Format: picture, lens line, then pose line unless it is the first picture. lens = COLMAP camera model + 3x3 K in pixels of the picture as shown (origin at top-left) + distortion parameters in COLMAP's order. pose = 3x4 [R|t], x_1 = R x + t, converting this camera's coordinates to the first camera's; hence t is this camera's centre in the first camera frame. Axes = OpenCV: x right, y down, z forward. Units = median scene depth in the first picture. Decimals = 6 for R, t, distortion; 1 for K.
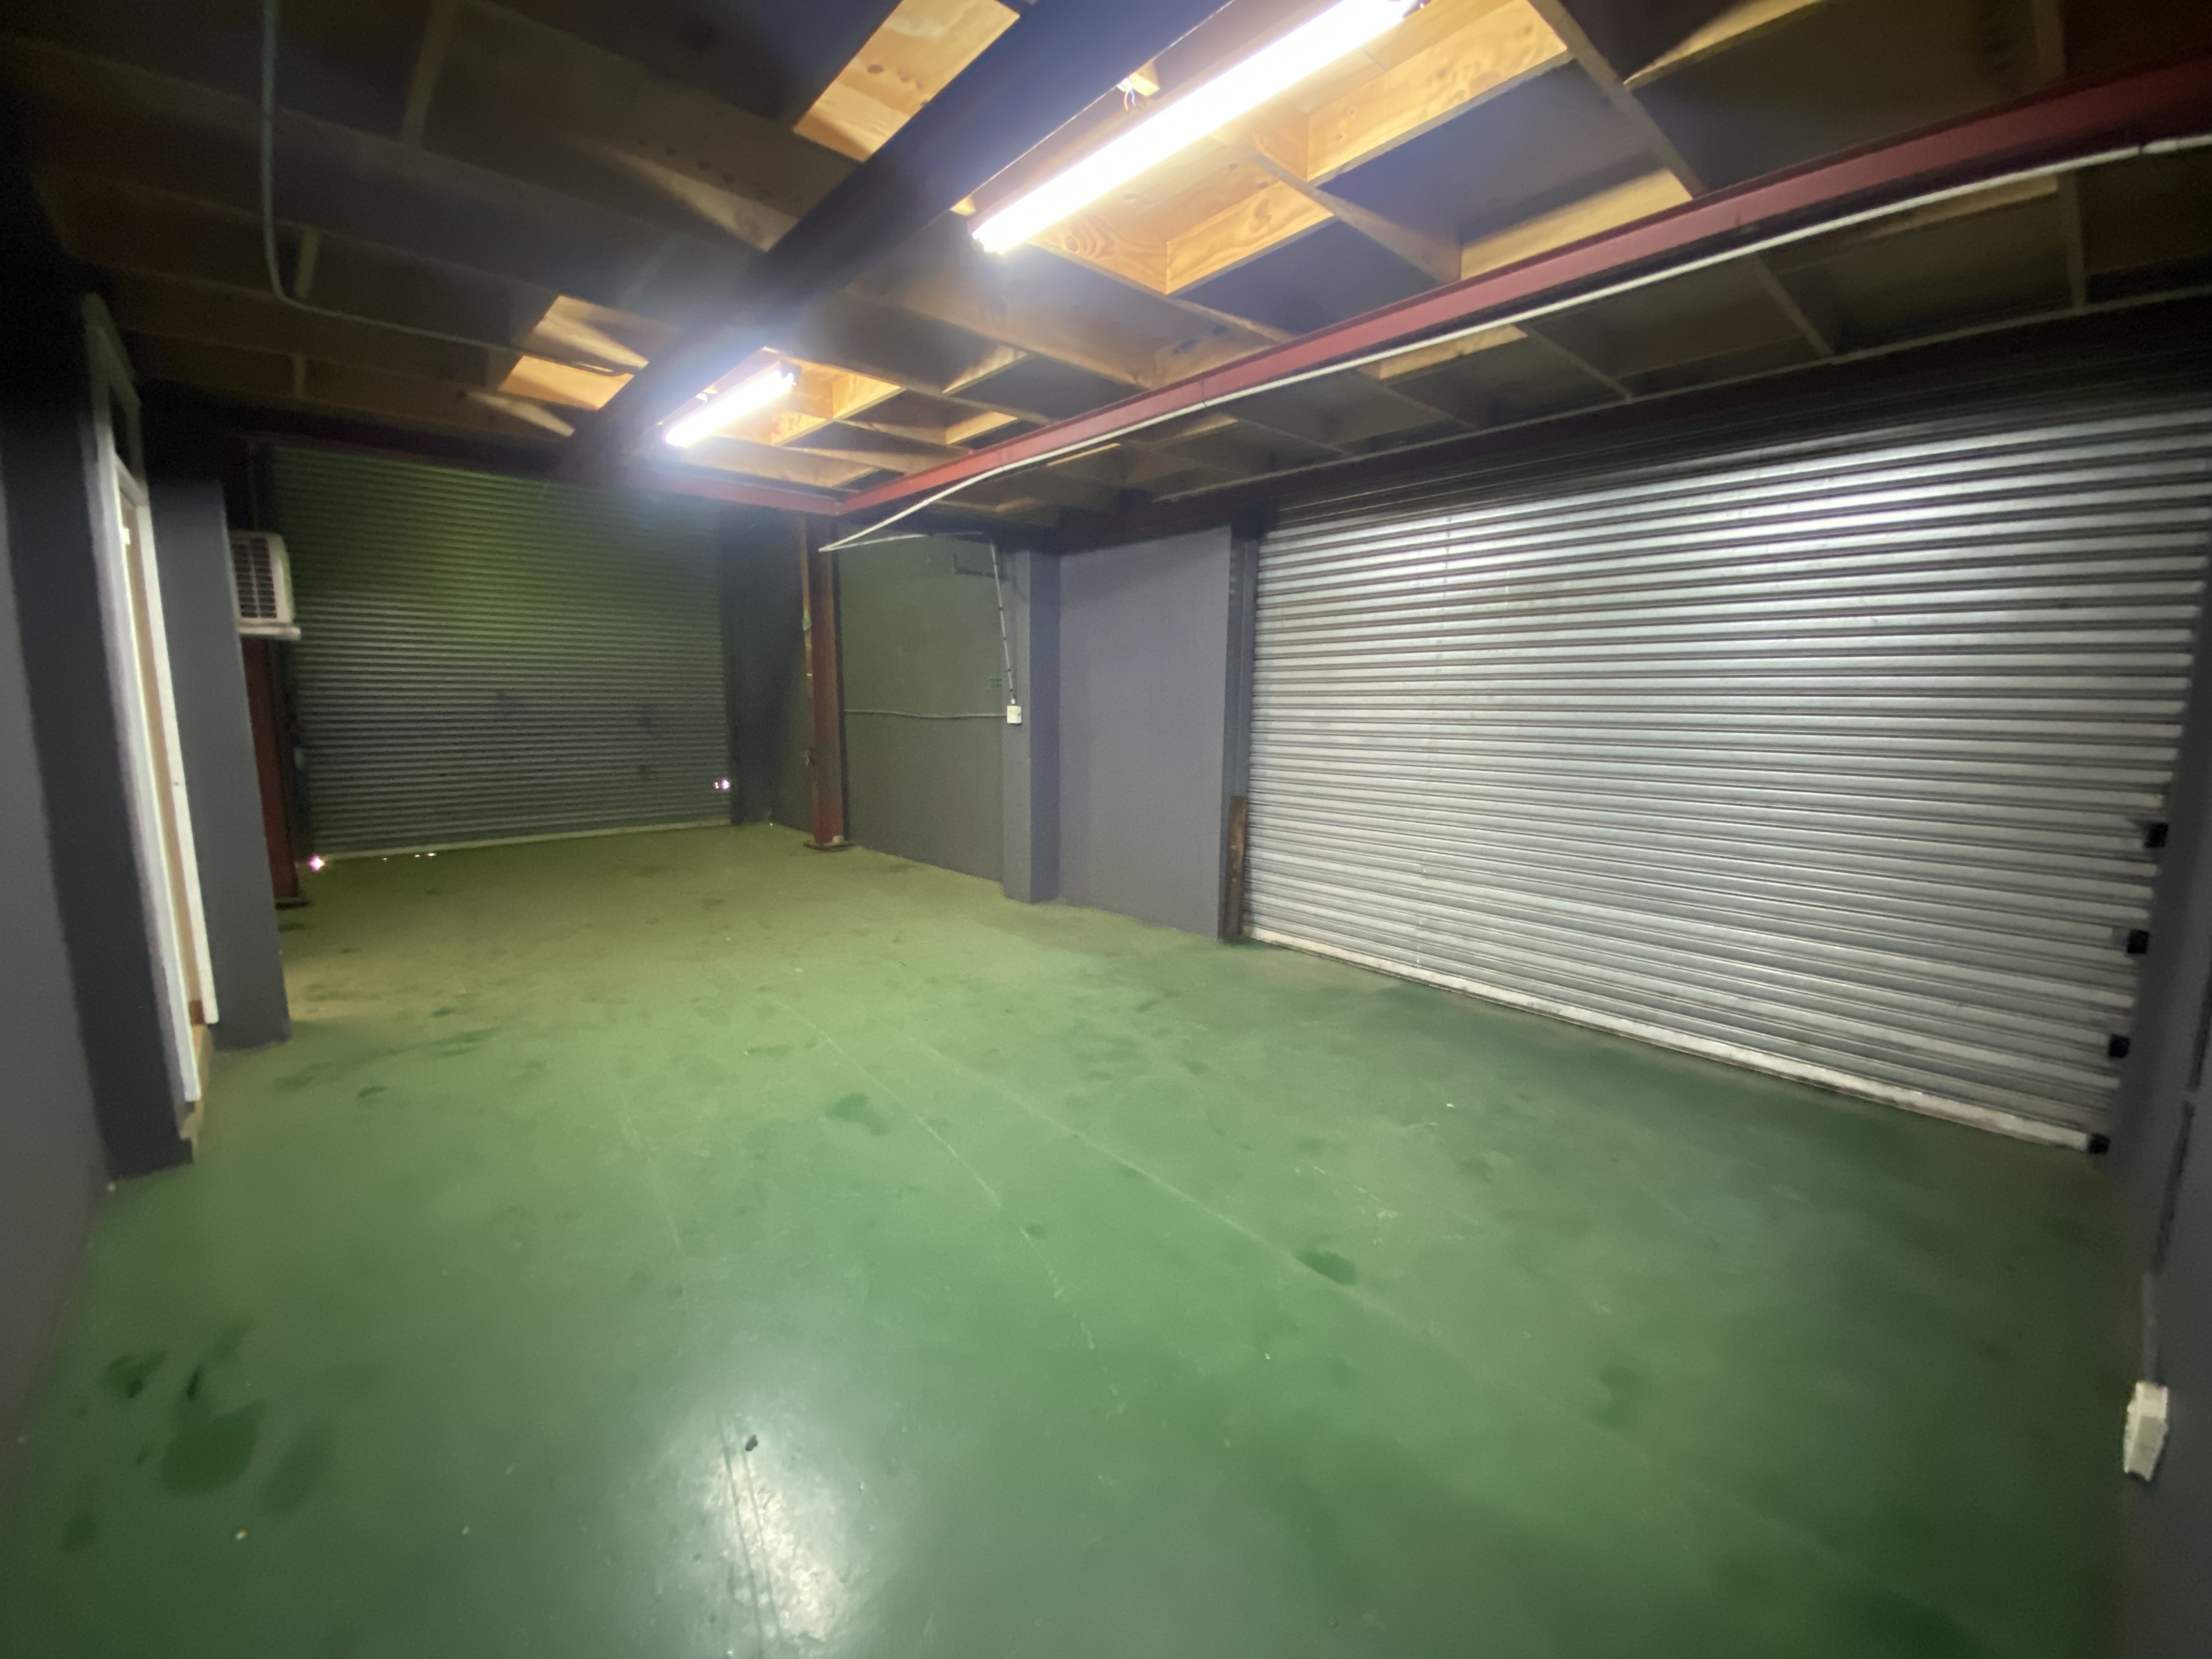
lens RADIAL K [[904.2, 0, 1094.3], [0, 904.2, 830.8], [0, 0, 1]] dist [0.011309, -0.004607]
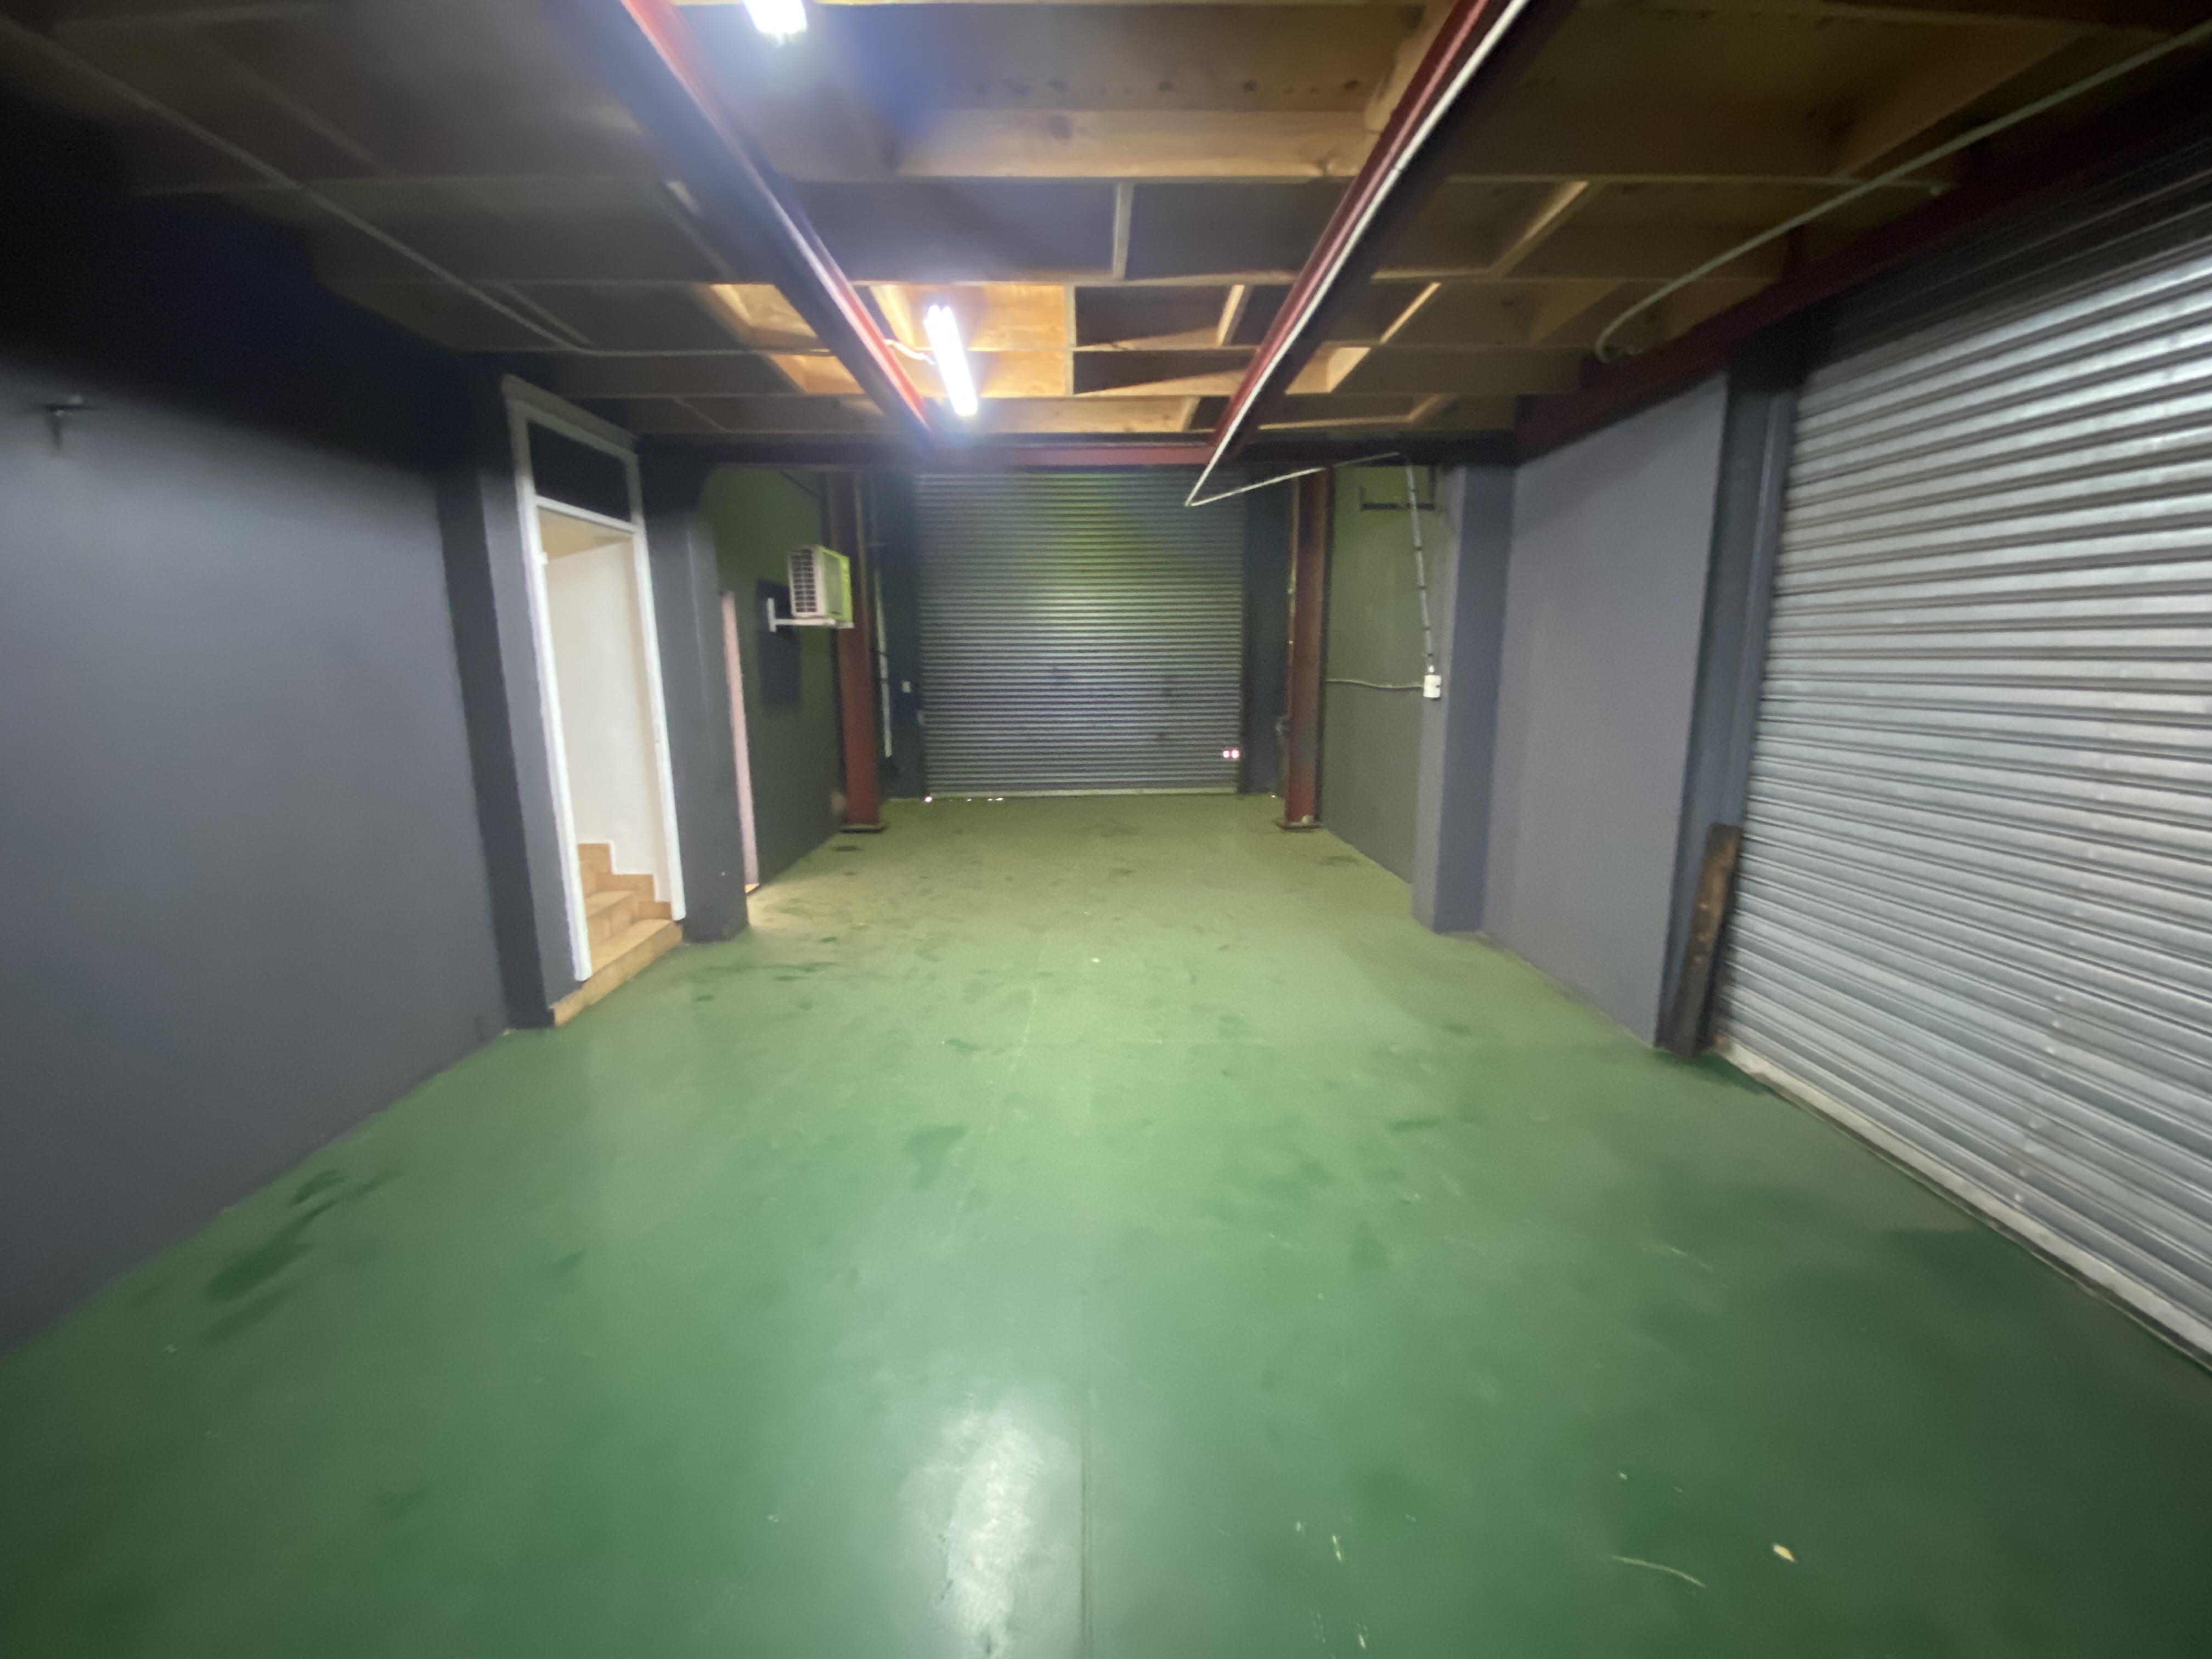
lens RADIAL K [[904.2, 0, 1085.9], [0, 904.2, 811.5], [0, 0, 1]] dist [0.011309, -0.004607]
pose [[0.756924, 0.093125, -0.646833, 0.231318], [-0.081777, 0.995512, 0.047629, -0.040565], [0.648366, 0.016844, 0.761143, 0.257410]]
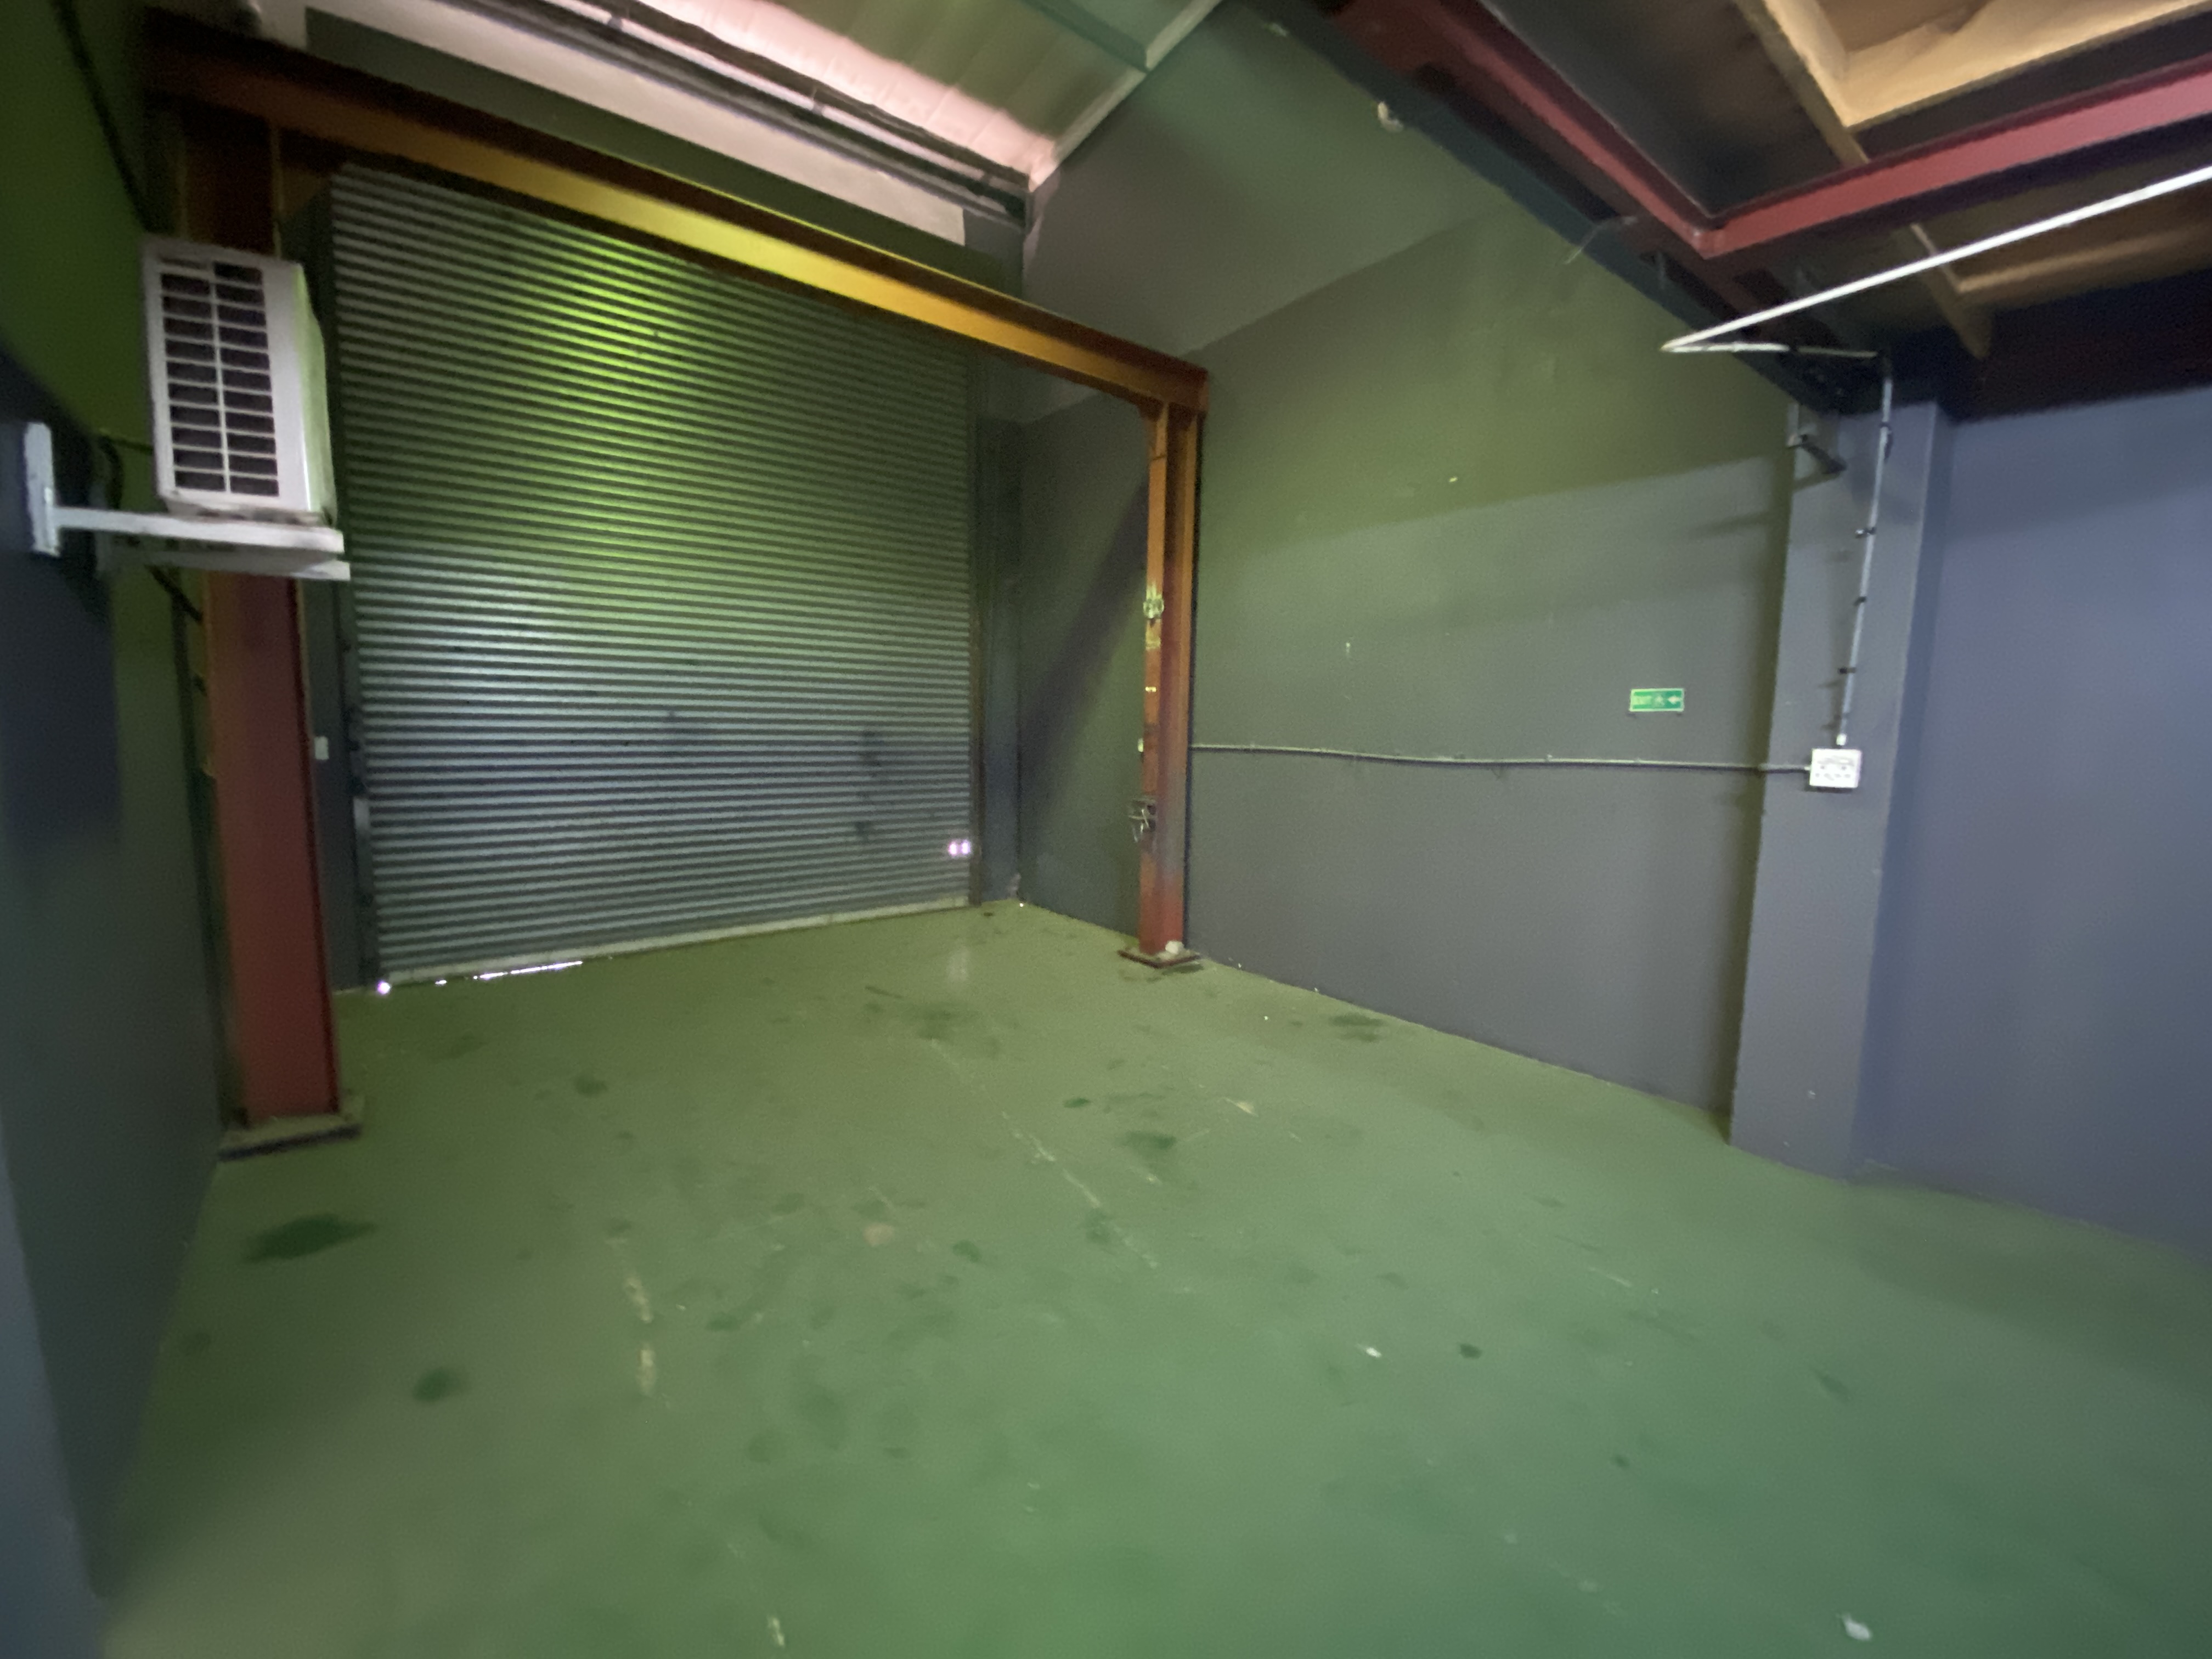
lens RADIAL K [[904.2, 0, 1106.8], [0, 904.2, 819.4], [0, 0, 1]] dist [0.011309, -0.004607]
pose [[0.998660, 0.018407, -0.048365, -0.510953], [-0.020326, 0.999013, -0.039489, -0.090962], [0.047590, 0.040419, 0.998049, 0.613130]]
